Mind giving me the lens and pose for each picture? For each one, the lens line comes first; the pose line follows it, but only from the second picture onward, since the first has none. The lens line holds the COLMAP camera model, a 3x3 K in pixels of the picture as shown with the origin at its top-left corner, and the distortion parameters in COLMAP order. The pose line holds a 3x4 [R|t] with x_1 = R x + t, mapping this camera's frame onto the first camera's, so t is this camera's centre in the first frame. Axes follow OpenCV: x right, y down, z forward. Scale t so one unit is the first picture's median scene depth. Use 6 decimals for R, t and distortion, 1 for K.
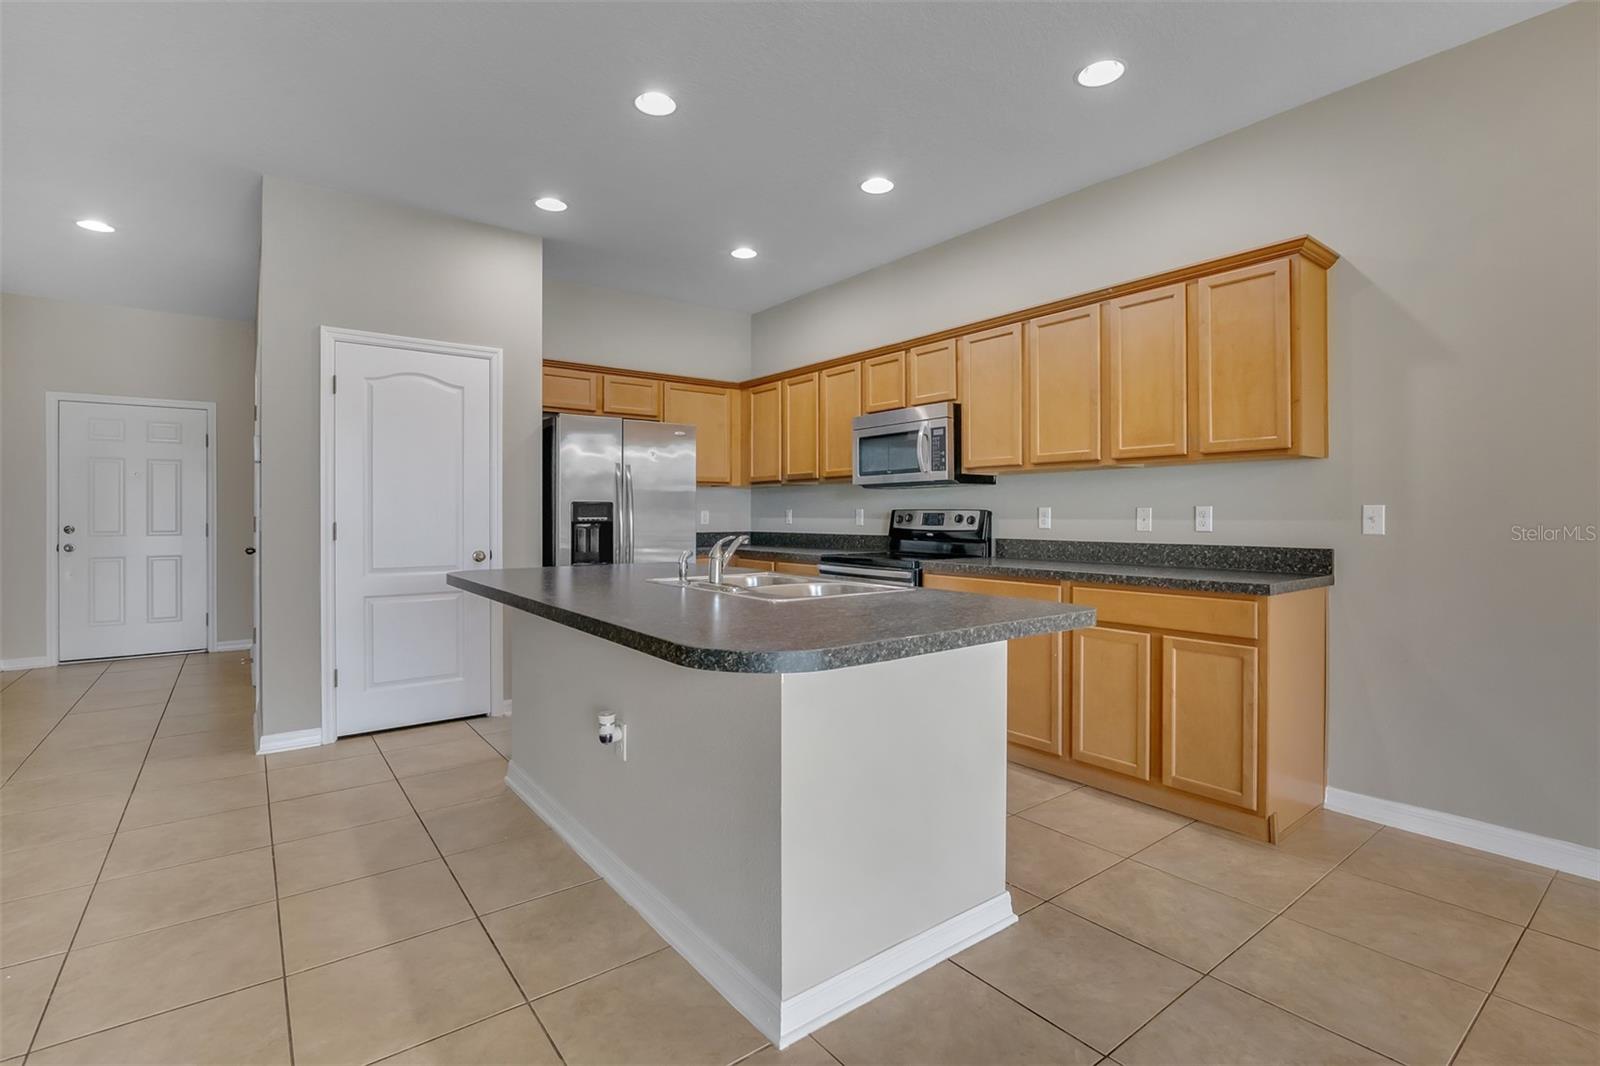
lens RADIAL K [[736.5, 0, 808.9], [0, 736.5, 525.4], [0, 0, 1]] dist [-0.017377, 0.000448]
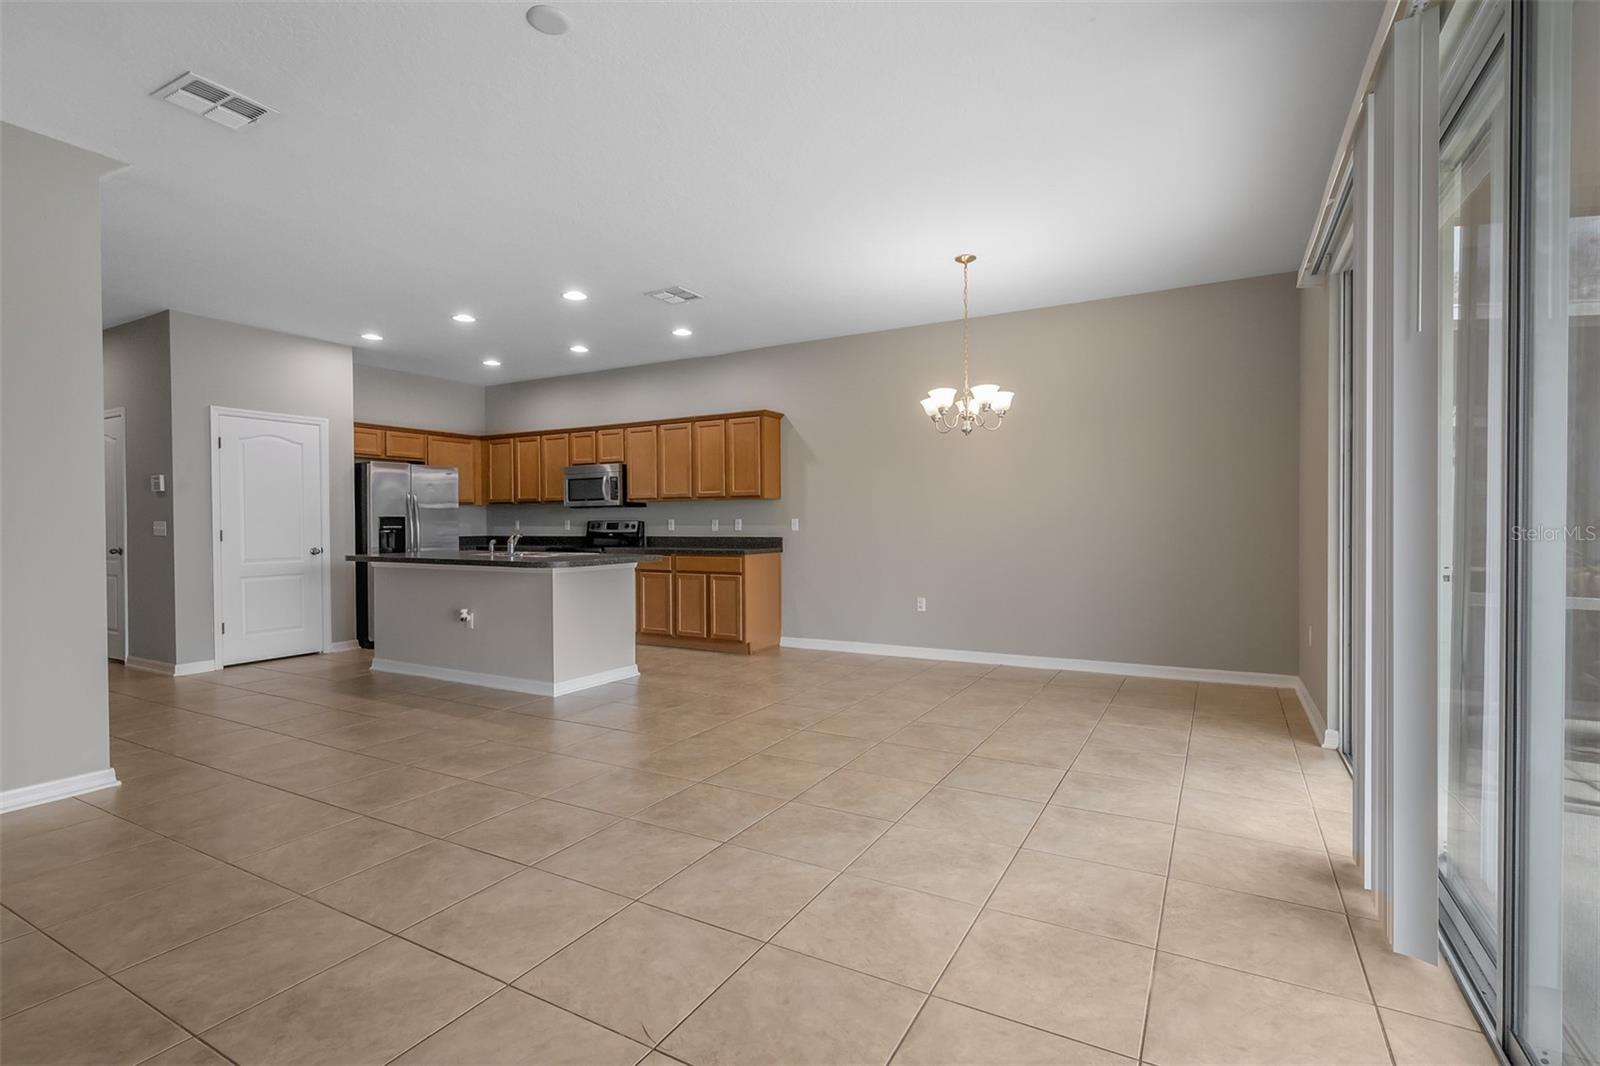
lens RADIAL K [[738.3, 0, 830.2], [0, 738.3, 530.0], [0, 0, 1]] dist [-0.011352, -0.000453]
pose [[0.907967, -0.007868, 0.418967, -0.105596], [0.010464, 0.999938, -0.003899, 0.013892], [-0.418910, 0.007924, 0.907993, -0.884477]]
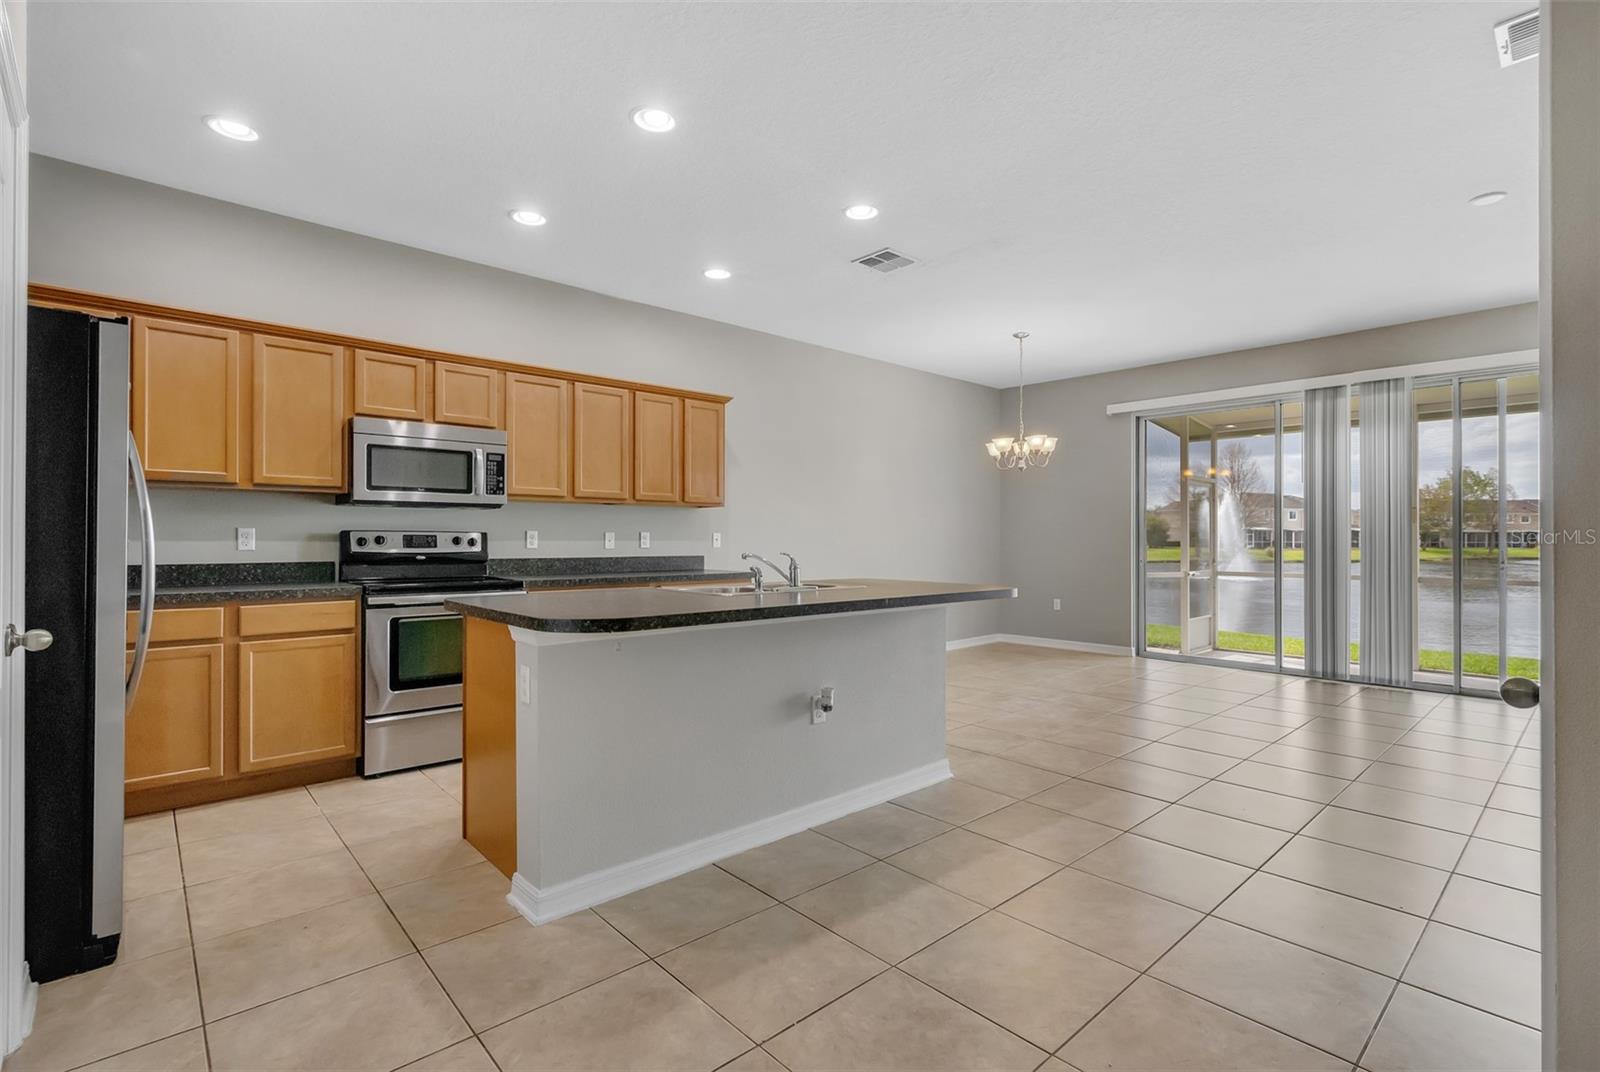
lens RADIAL K [[736.5, 0, 808.5], [0, 736.5, 538.8], [0, 0, 1]] dist [-0.017377, 0.000448]
pose [[-0.078231, 0.001082, 0.996935, -0.862158], [0.011407, 0.999935, -0.000190, -0.006241], [-0.996870, 0.011358, -0.078239, 0.618364]]
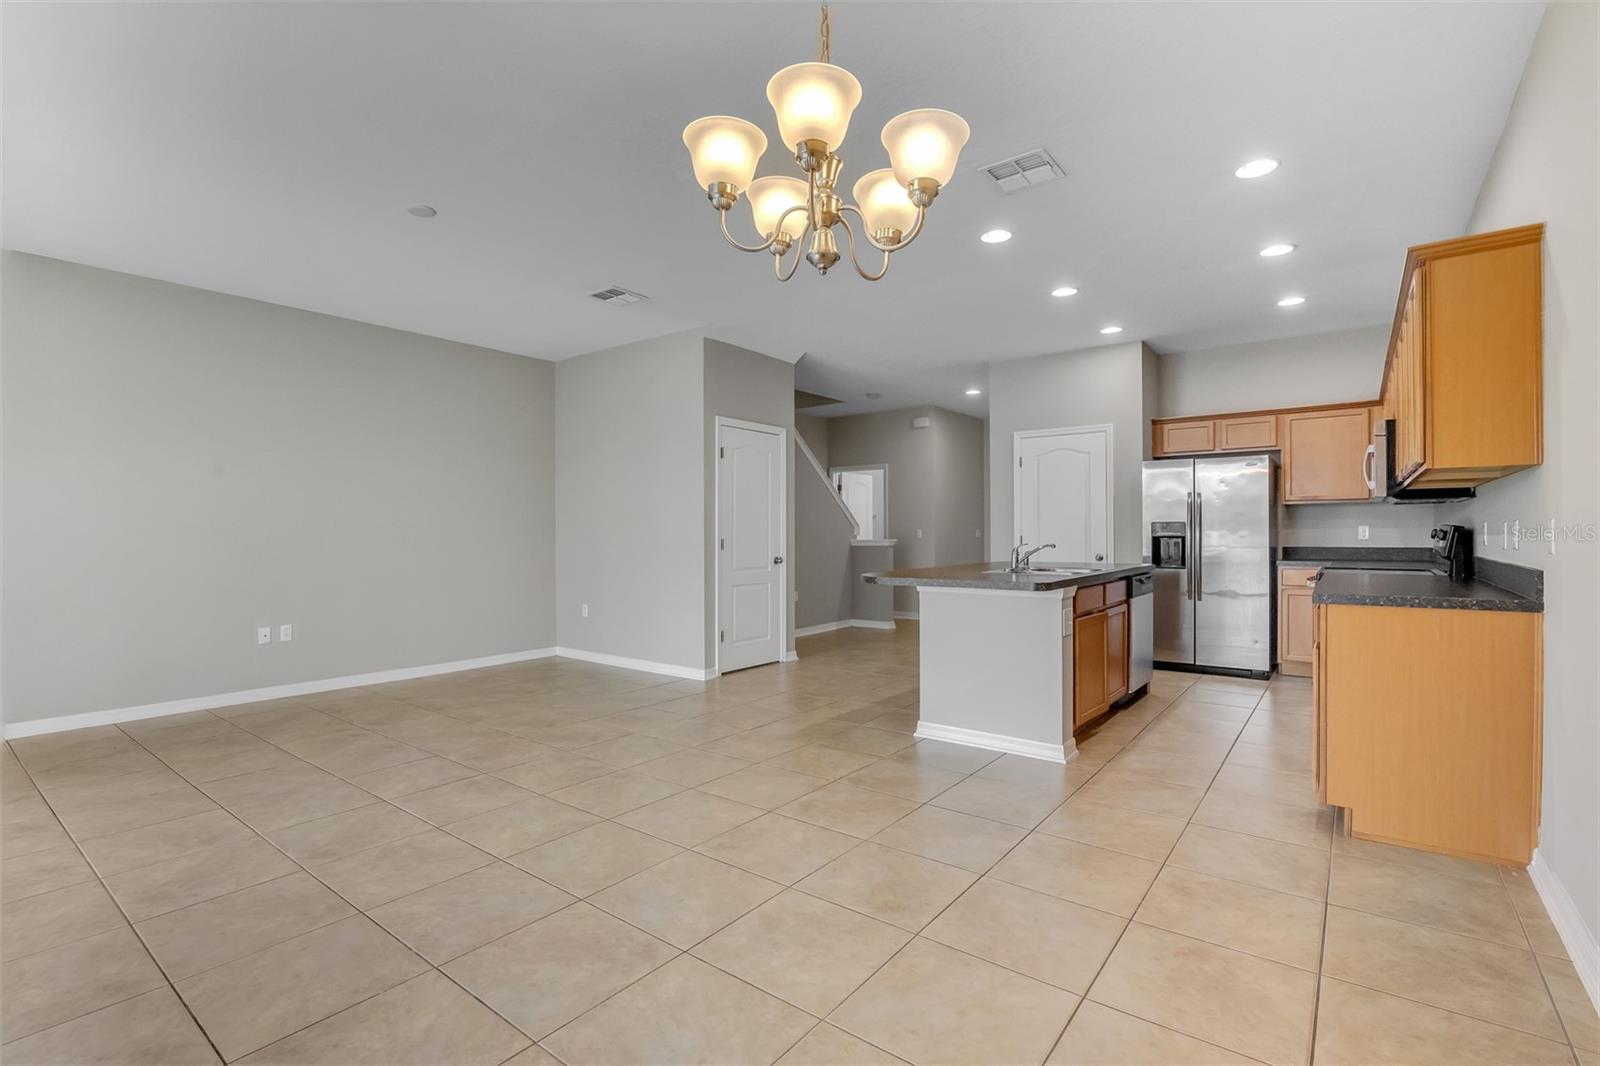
lens RADIAL K [[736.5, 0, 773.2], [0, 736.5, 537.7], [0, 0, 1]] dist [-0.017377, 0.000448]
pose [[0.241055, 0.006574, -0.970489, 0.920311], [-0.007132, 0.999962, 0.005003, -0.003707], [0.970485, 0.005716, 0.241093, -0.058182]]
